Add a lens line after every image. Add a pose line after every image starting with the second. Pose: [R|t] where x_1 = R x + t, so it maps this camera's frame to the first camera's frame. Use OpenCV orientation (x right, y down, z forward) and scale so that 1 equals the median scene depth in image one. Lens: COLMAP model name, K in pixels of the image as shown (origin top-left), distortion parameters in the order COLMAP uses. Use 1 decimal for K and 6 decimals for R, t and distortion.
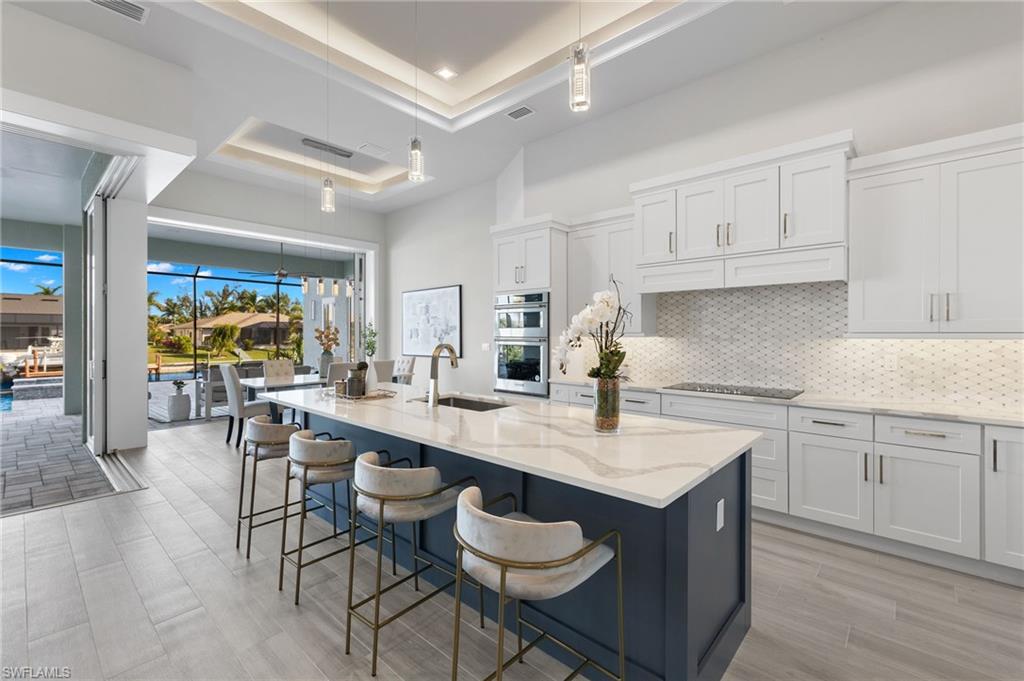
lens RADIAL K [[439.7, 0, 516.0], [0, 439.7, 332.0], [0, 0, 1]] dist [0.001330, 0.000198]
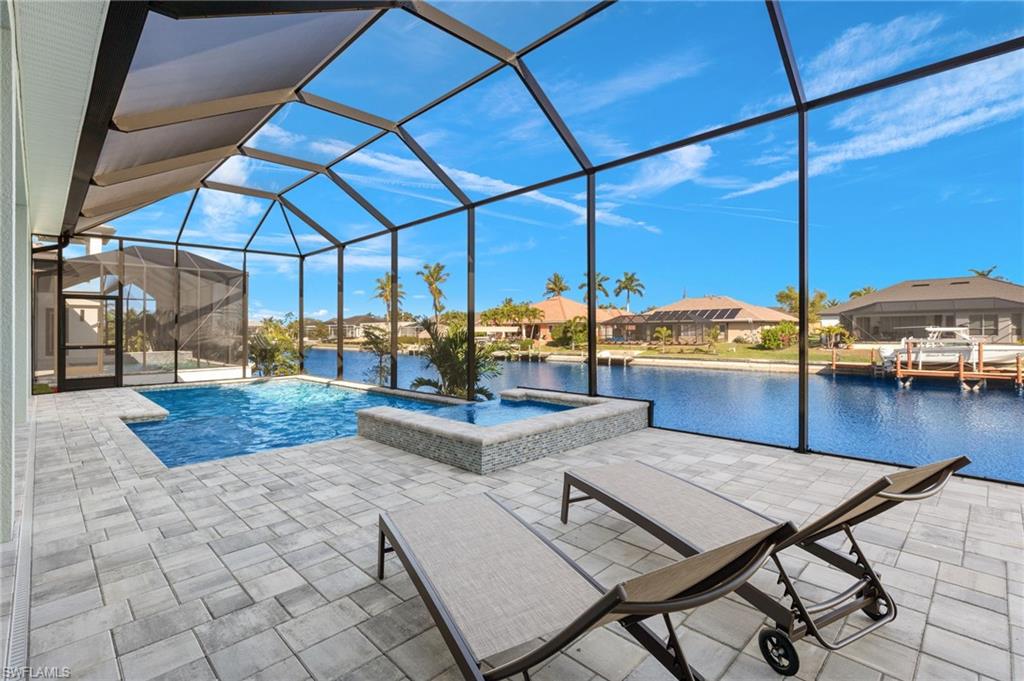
lens RADIAL K [[481.2, 0, 512.1], [0, 481.2, 331.5], [0, 0, 1]] dist [0.003230, 0.000333]
pose [[-0.064949, 0.003002, -0.997884, -1.231237], [0.013228, 0.999910, 0.002147, 0.073886], [0.997801, -0.013061, -0.064983, 2.708153]]
